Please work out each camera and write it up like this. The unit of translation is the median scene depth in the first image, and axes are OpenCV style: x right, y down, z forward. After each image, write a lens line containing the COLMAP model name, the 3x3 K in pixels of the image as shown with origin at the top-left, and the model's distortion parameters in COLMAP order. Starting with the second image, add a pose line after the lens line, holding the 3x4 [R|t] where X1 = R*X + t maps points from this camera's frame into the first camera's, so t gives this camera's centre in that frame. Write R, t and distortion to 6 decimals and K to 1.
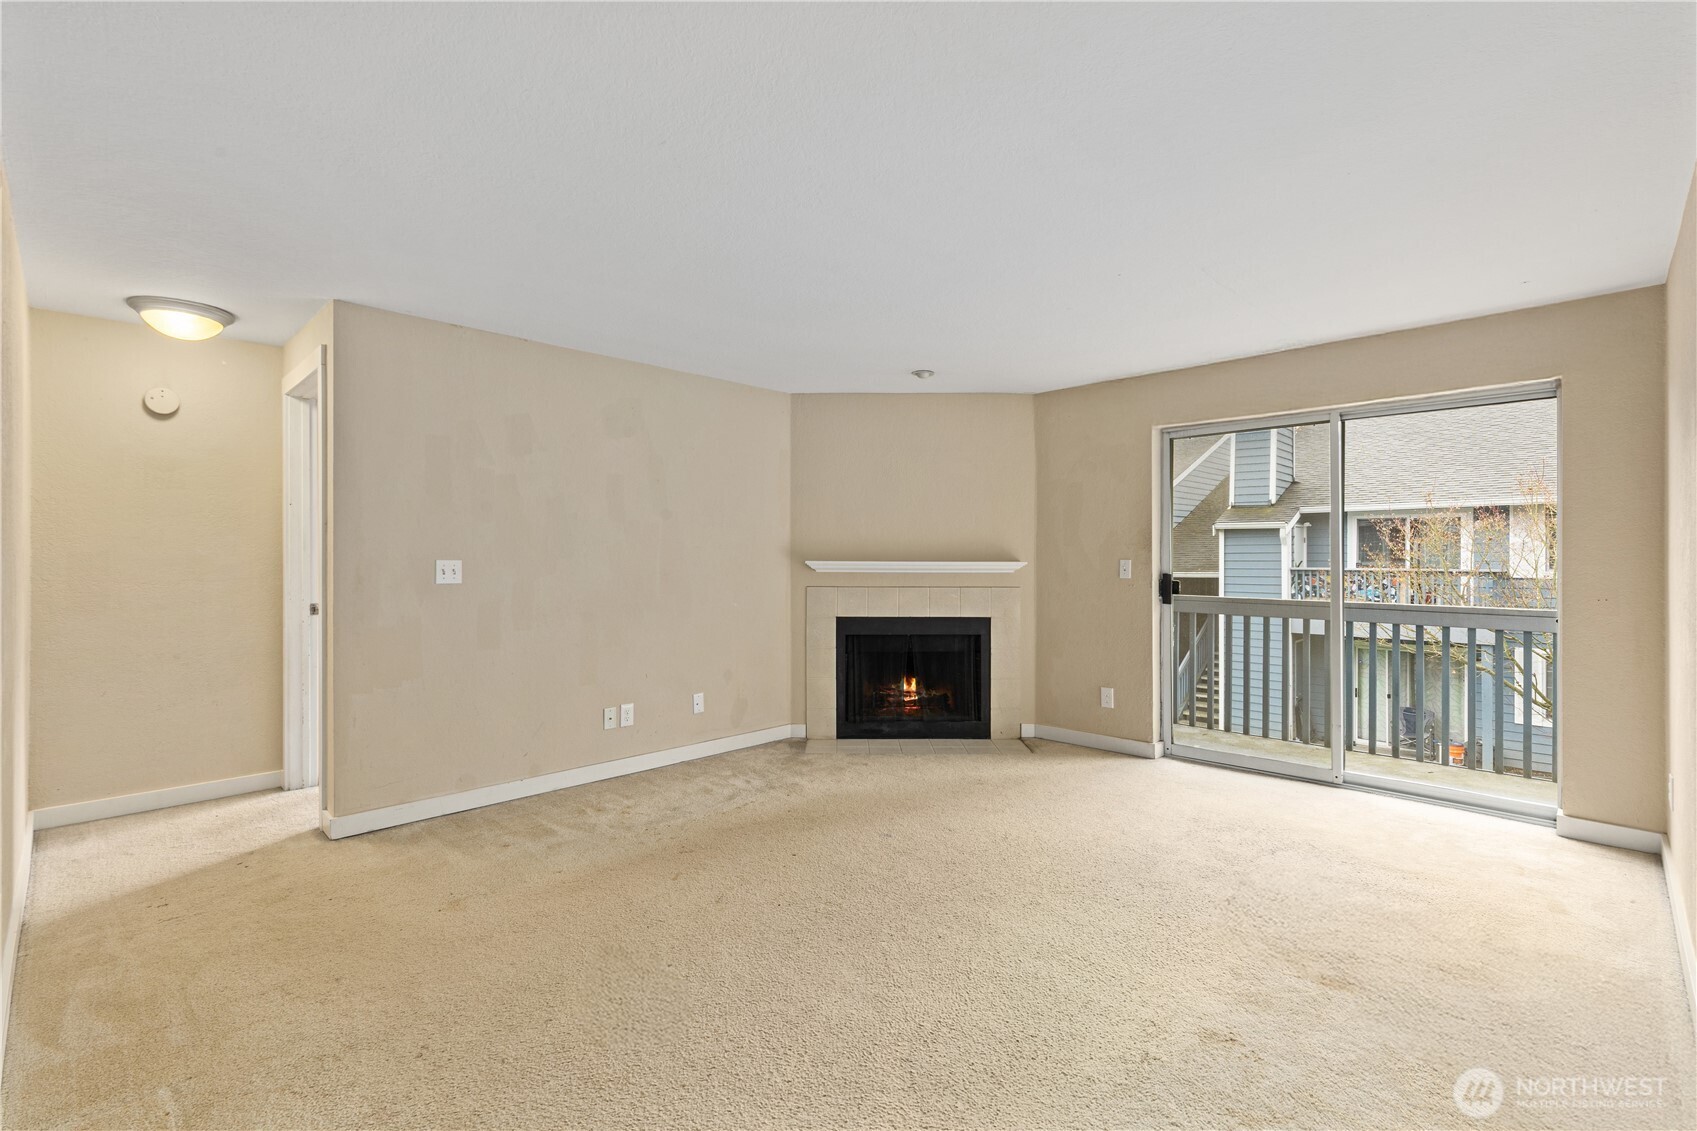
lens RADIAL K [[762.2, 0, 847.0], [0, 762.2, 552.3], [0, 0, 1]] dist [0.003120, 0.000992]
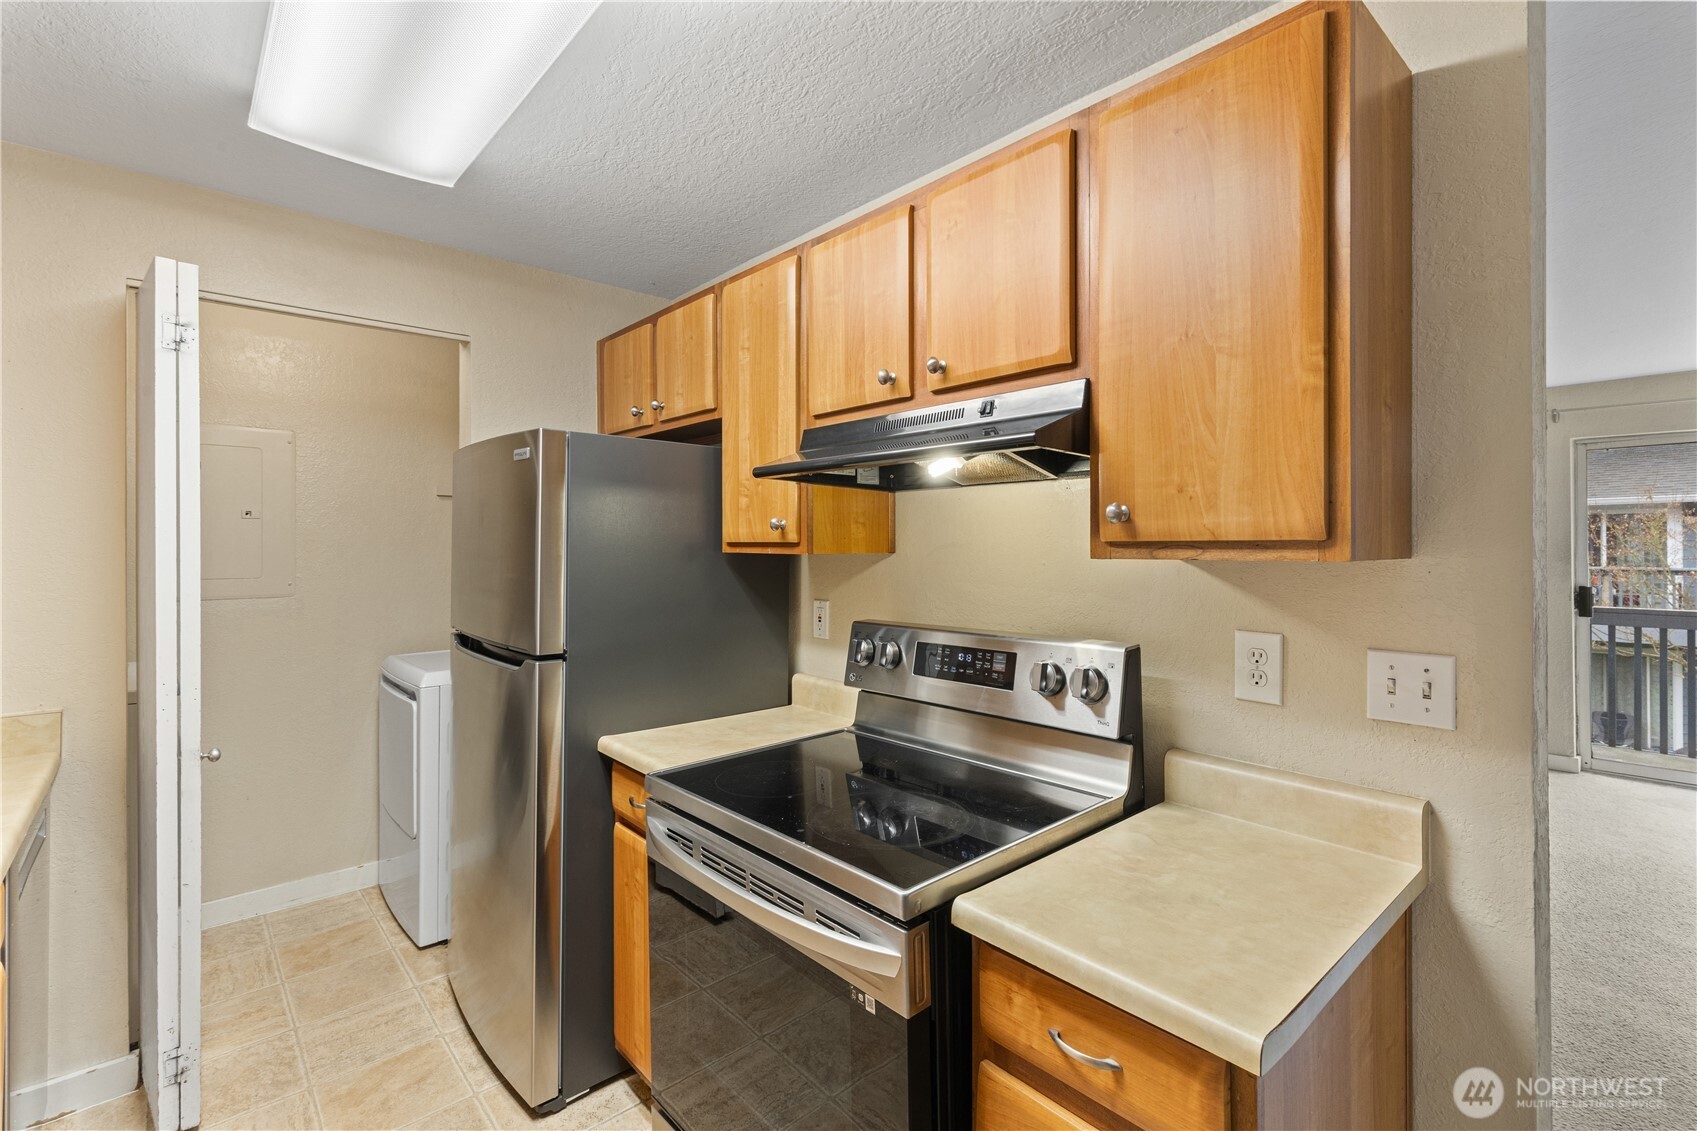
lens RADIAL K [[767.6, 0, 845.1], [0, 767.6, 539.6], [0, 0, 1]] dist [0.001654, 0.000095]
pose [[0.998054, -0.002940, -0.062282, -0.477006], [0.002589, 0.999980, -0.005704, -0.029092], [0.062297, 0.005532, 0.998042, -0.057263]]
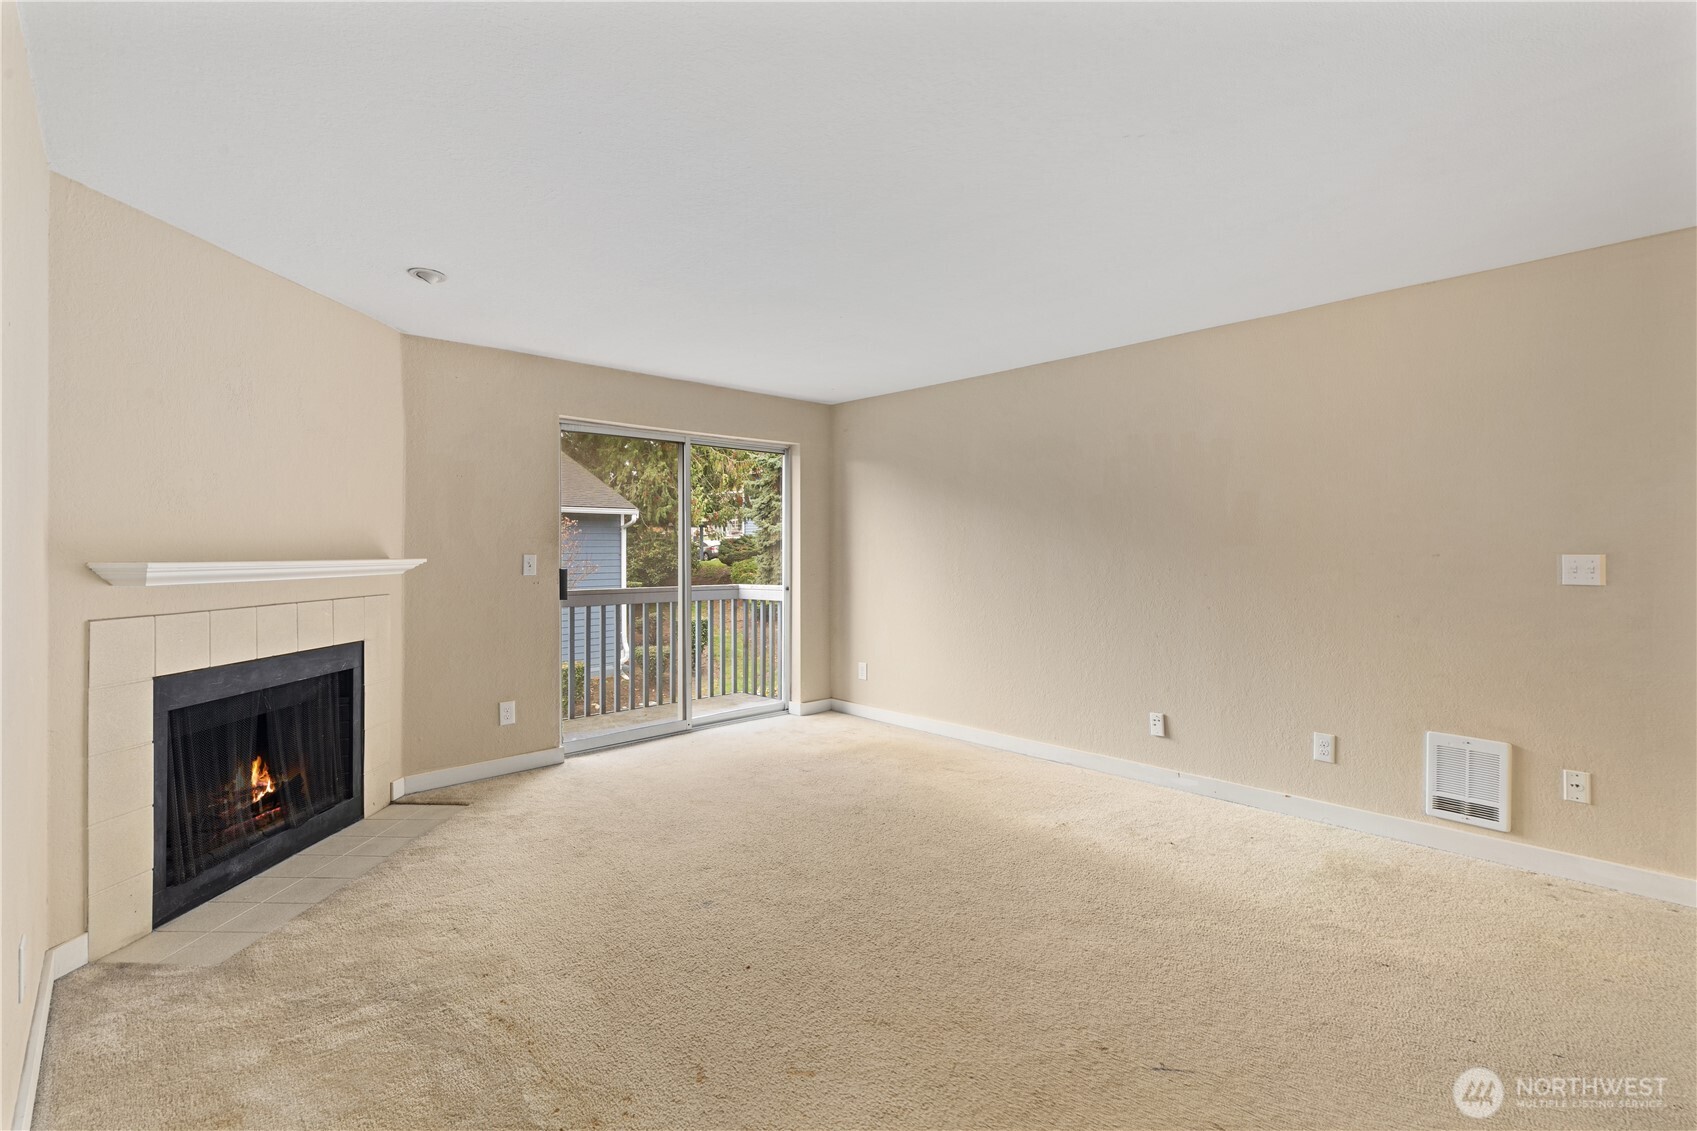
lens RADIAL K [[762.2, 0, 847.0], [0, 762.2, 552.3], [0, 0, 1]] dist [0.003120, 0.000992]
pose [[0.034055, -0.003916, 0.999412, -0.532594], [-0.000576, 0.999992, 0.003937, 0.003498], [-0.999420, -0.000710, 0.034053, 0.601793]]
